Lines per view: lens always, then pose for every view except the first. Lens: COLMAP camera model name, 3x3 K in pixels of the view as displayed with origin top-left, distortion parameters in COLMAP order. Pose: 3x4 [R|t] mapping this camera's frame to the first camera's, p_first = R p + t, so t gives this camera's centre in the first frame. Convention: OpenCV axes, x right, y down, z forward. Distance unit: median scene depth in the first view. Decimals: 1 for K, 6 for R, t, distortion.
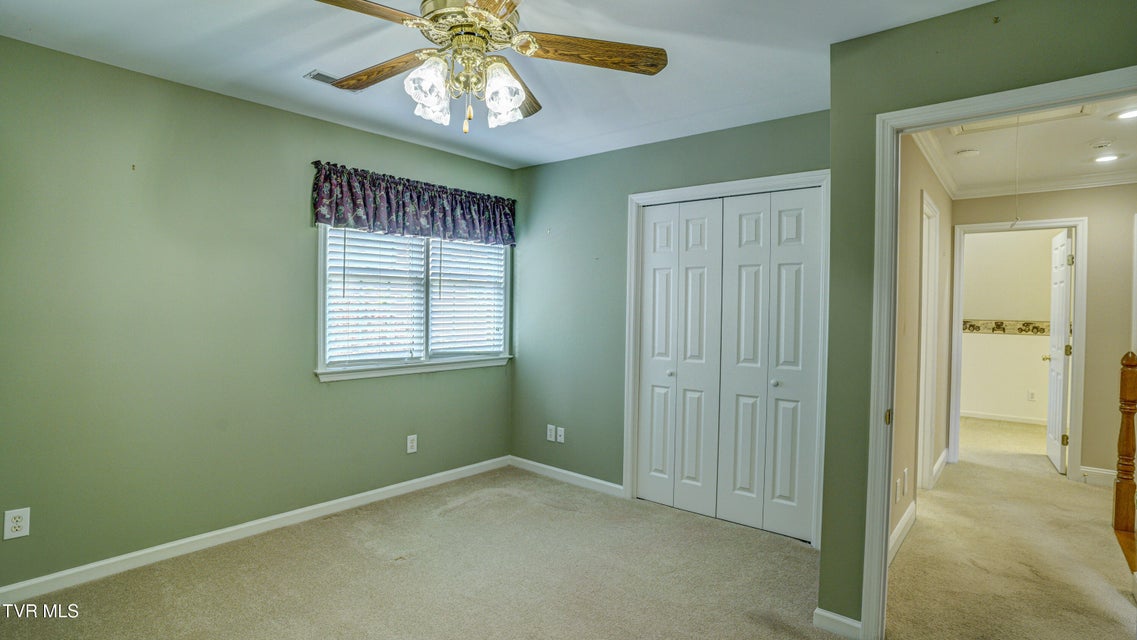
lens RADIAL K [[562.9, 0, 584.5], [0, 562.9, 321.2], [0, 0, 1]] dist [-0.067163, 0.022682]
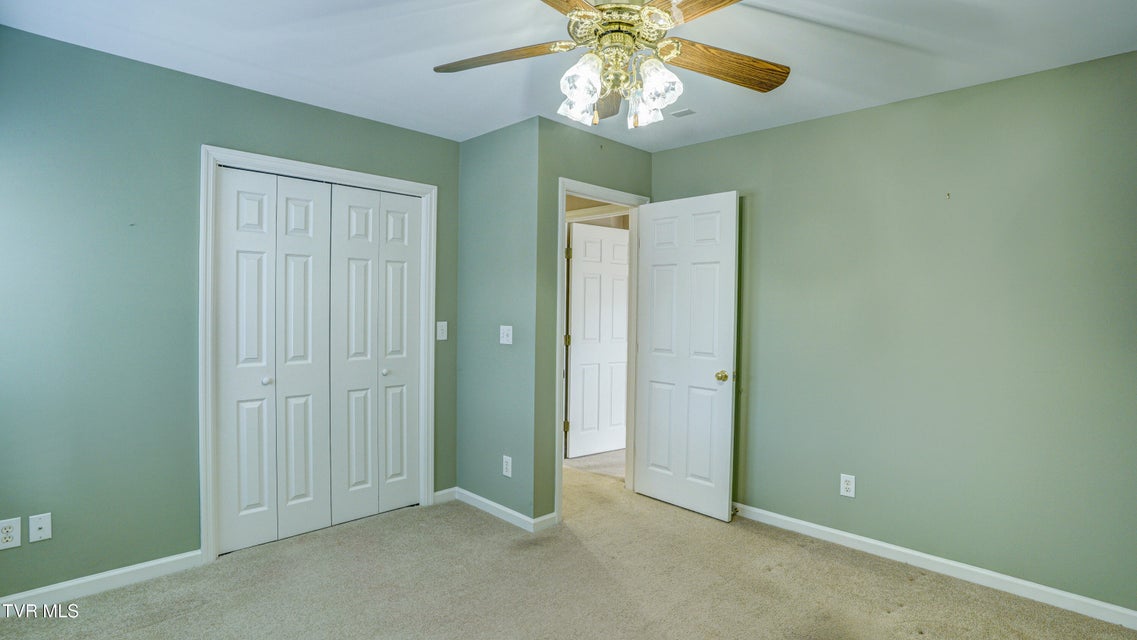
lens RADIAL K [[562.9, 0, 570.3], [0, 562.9, 319.4], [0, 0, 1]] dist [-0.067163, 0.022682]
pose [[0.087140, -0.033644, 0.995628, -1.009552], [0.014322, 0.999369, 0.032517, -0.028596], [-0.996093, 0.011426, 0.087567, 0.813139]]
